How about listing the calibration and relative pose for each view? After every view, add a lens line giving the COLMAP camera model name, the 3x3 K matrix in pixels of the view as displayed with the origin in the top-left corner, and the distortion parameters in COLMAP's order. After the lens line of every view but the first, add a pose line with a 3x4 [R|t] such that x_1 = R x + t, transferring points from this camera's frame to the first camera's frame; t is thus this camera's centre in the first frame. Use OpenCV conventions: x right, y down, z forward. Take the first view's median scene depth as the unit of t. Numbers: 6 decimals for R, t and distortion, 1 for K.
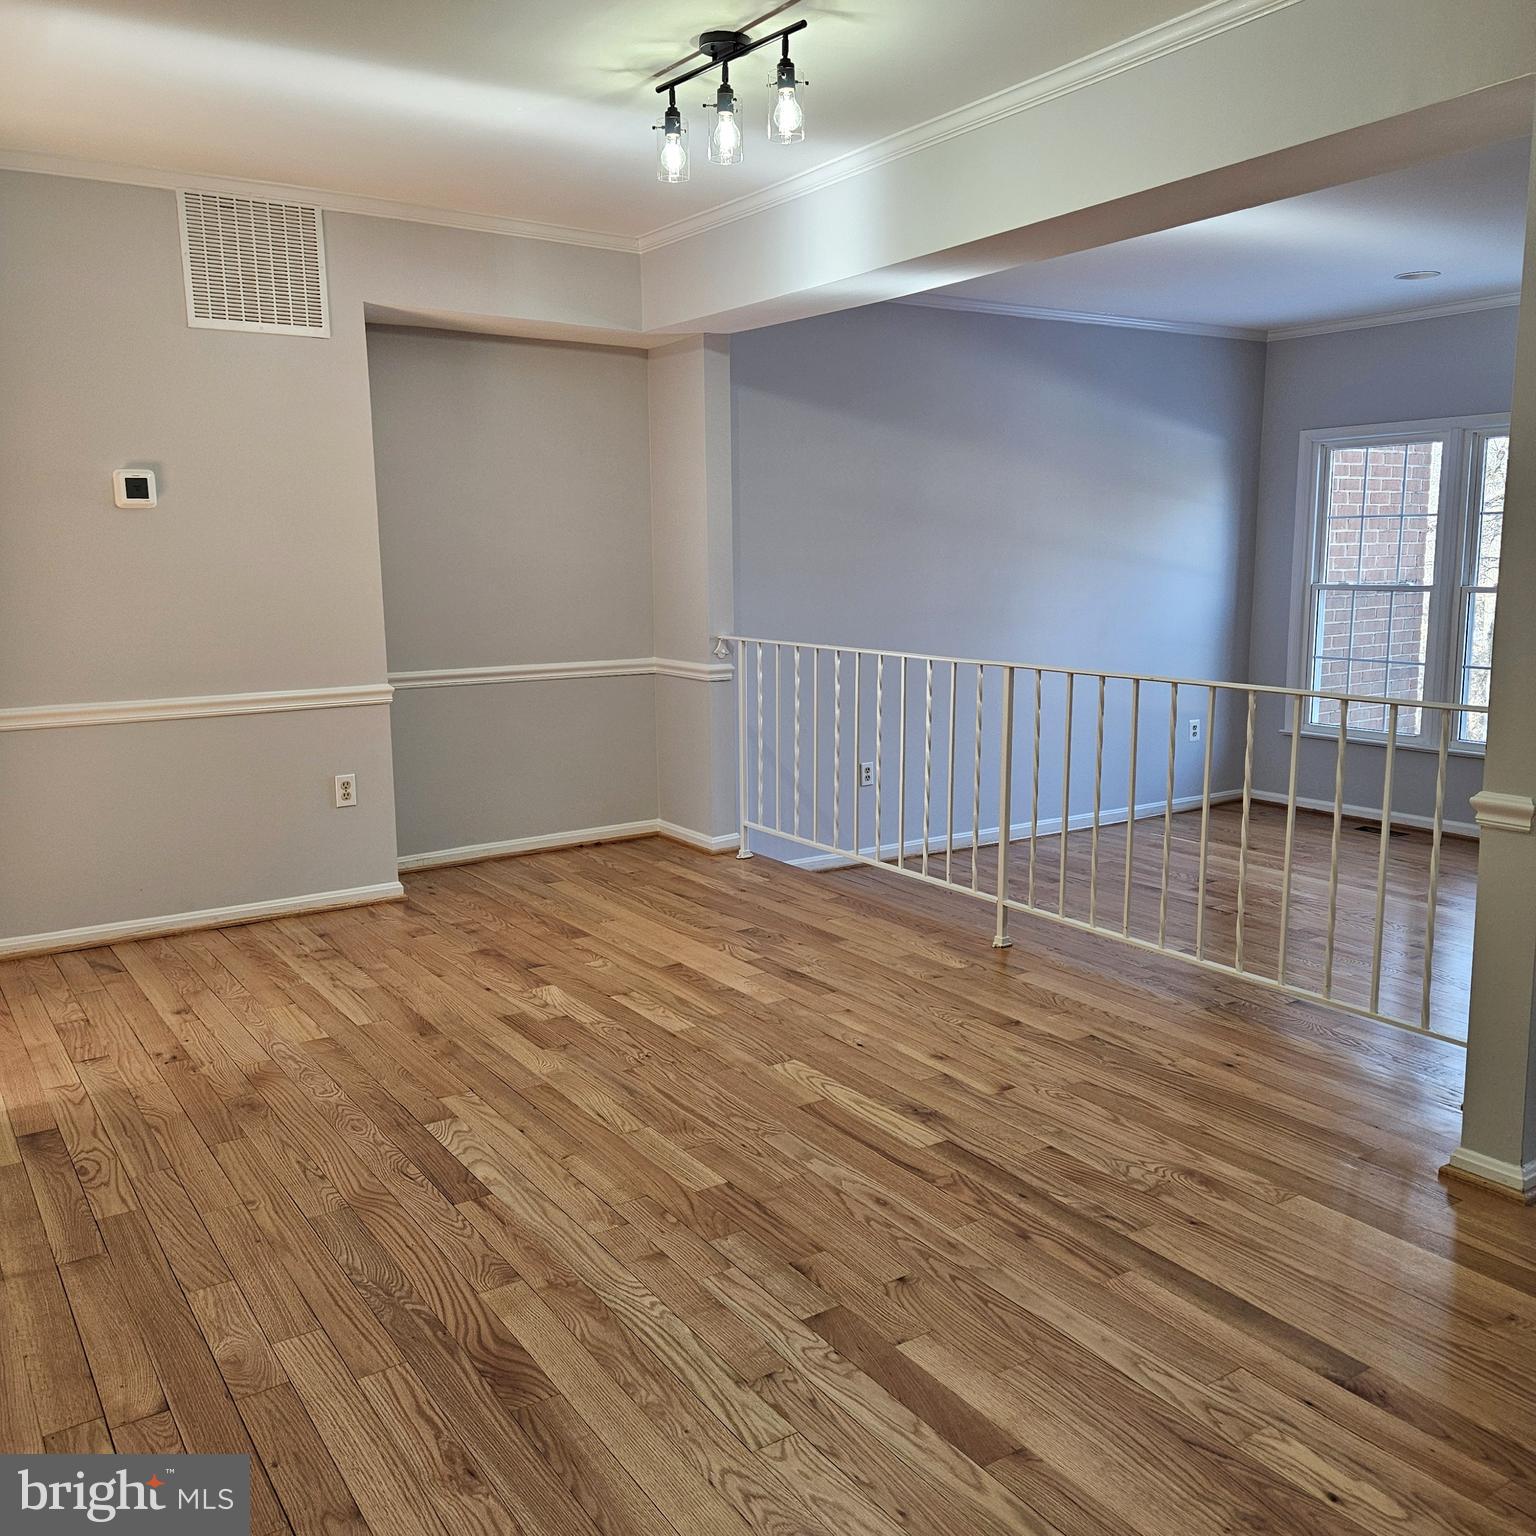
lens RADIAL K [[1352.9, 0, 784.9], [0, 1352.9, 793.5], [0, 0, 1]] dist [0.072592, -0.068613]
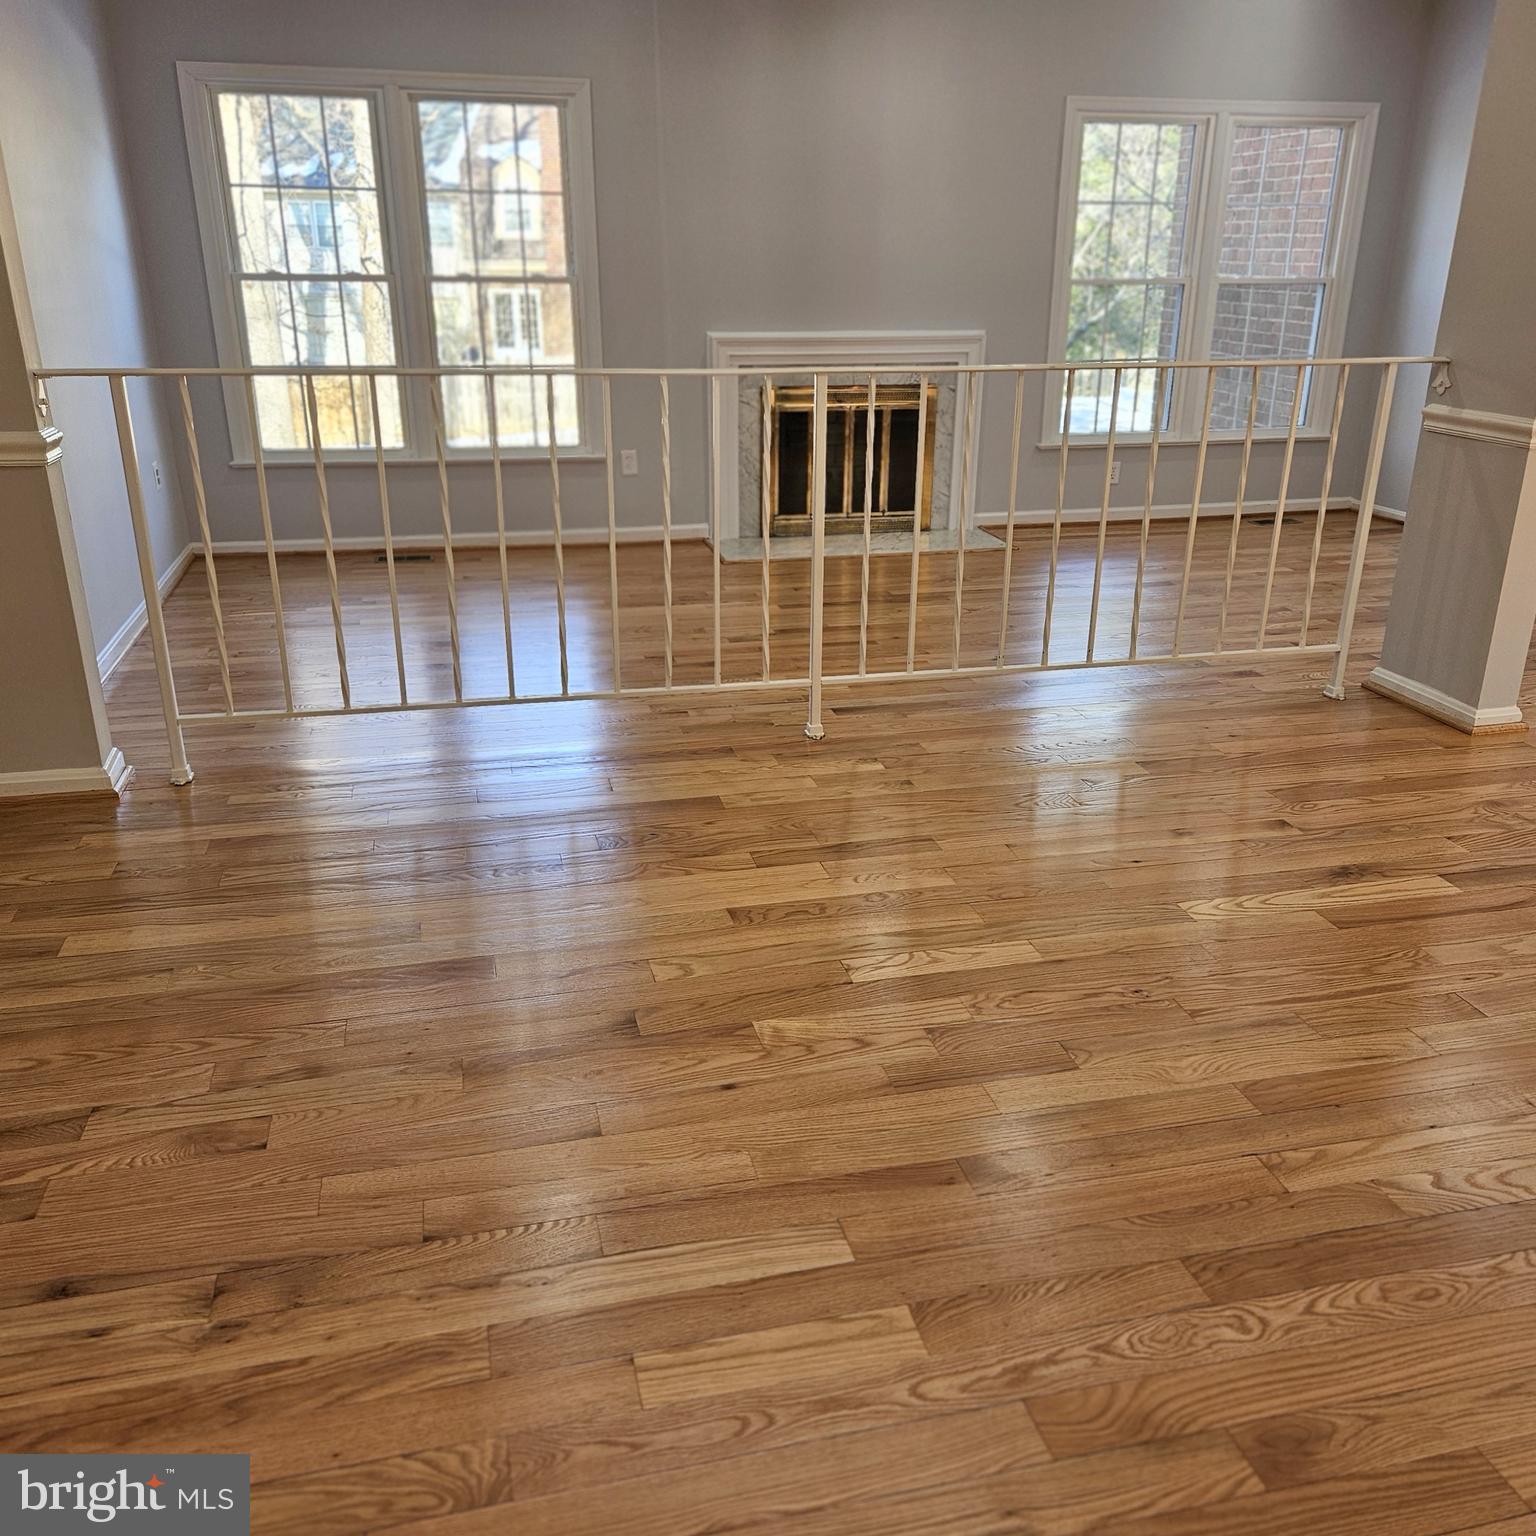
lens RADIAL K [[1352.9, 0, 784.9], [0, 1352.9, 793.5], [0, 0, 1]] dist [0.072592, -0.068613]
pose [[0.351578, -0.337556, 0.873183, -0.333546], [0.157434, 0.940765, 0.300293, -0.059498], [-0.922826, 0.031892, 0.383896, 0.418762]]
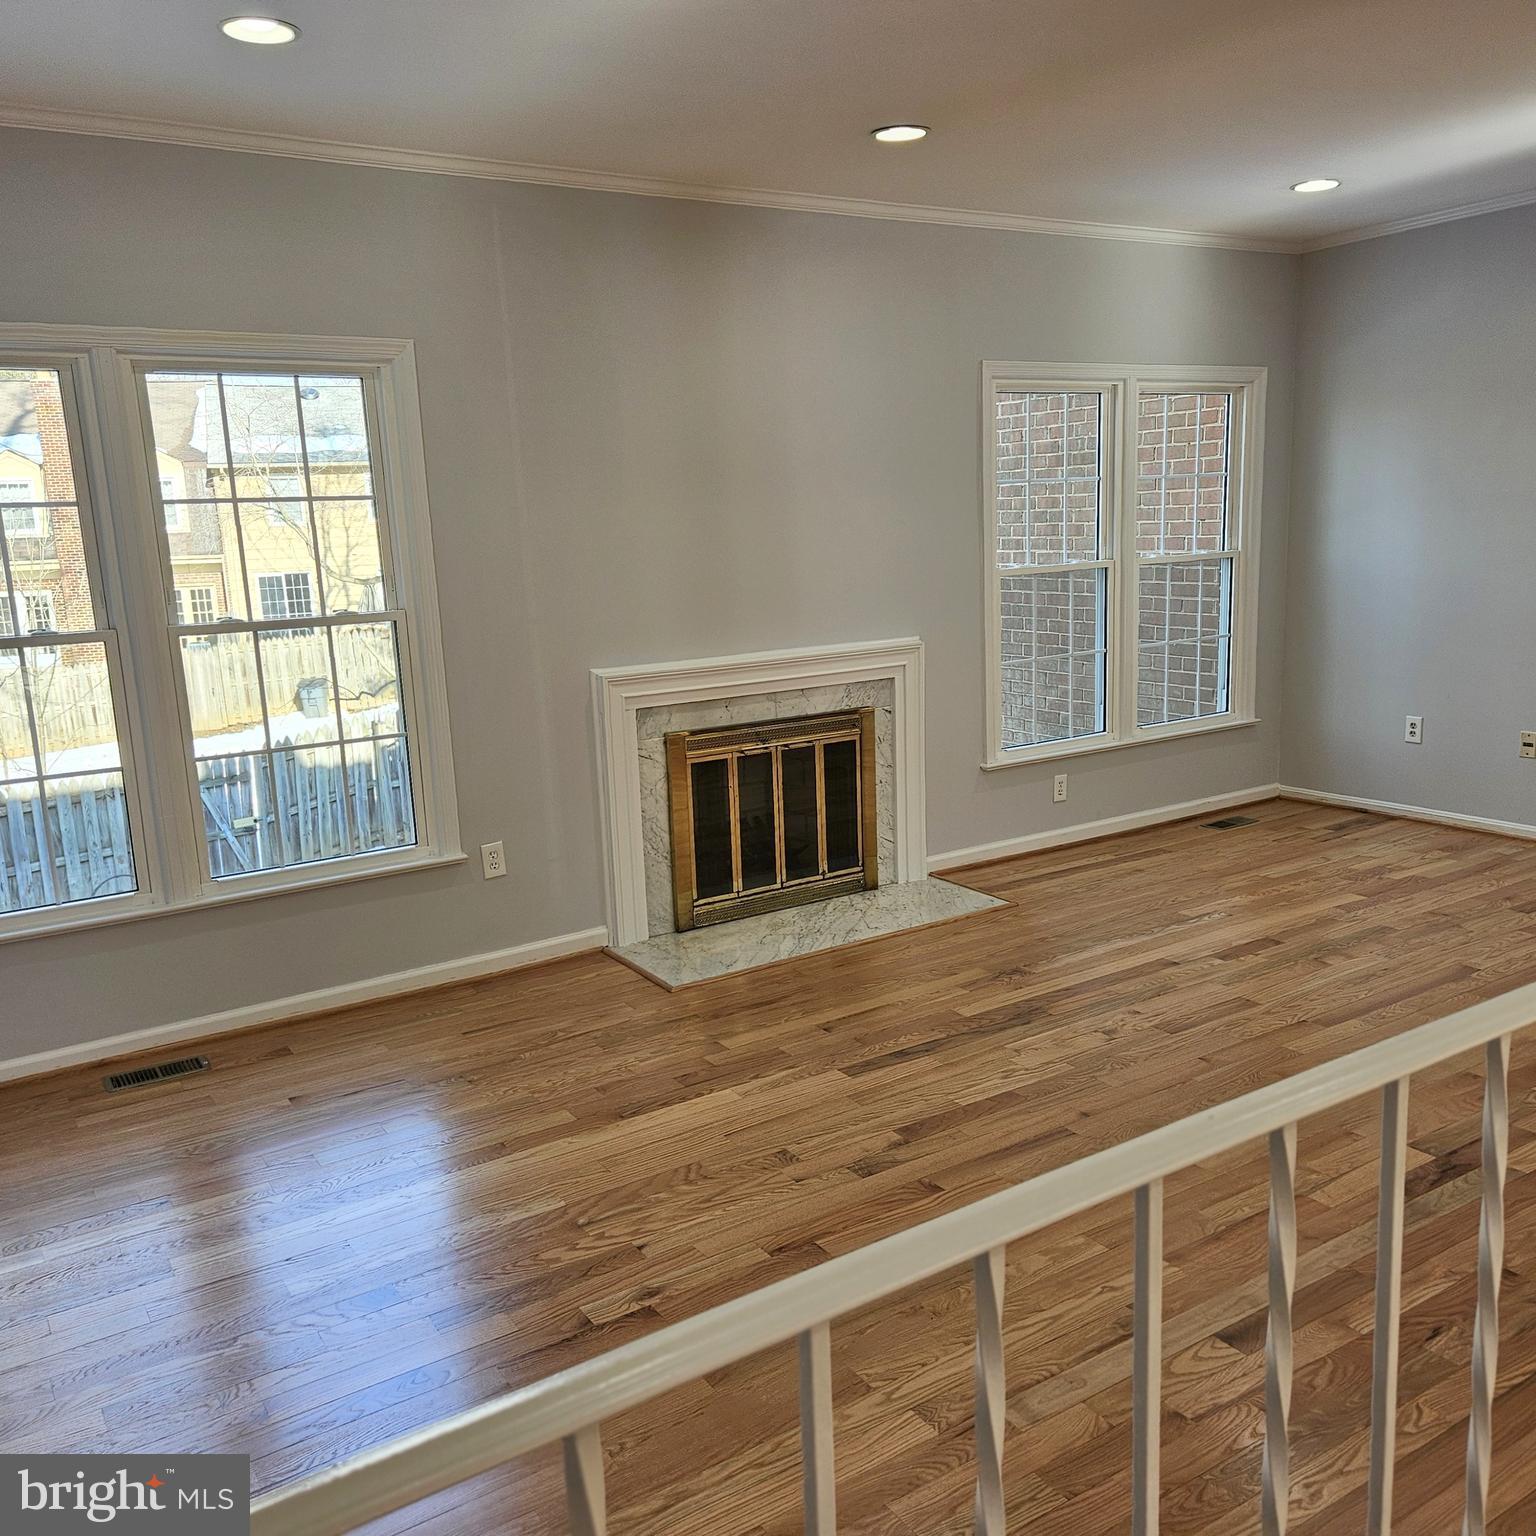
lens RADIAL K [[1352.9, 0, 784.9], [0, 1352.9, 793.5], [0, 0, 1]] dist [0.072592, -0.068613]
pose [[0.017967, -0.192197, 0.981192, -0.086457], [0.219161, 0.958242, 0.183688, -0.127418], [-0.975523, 0.211739, 0.059339, 0.697956]]
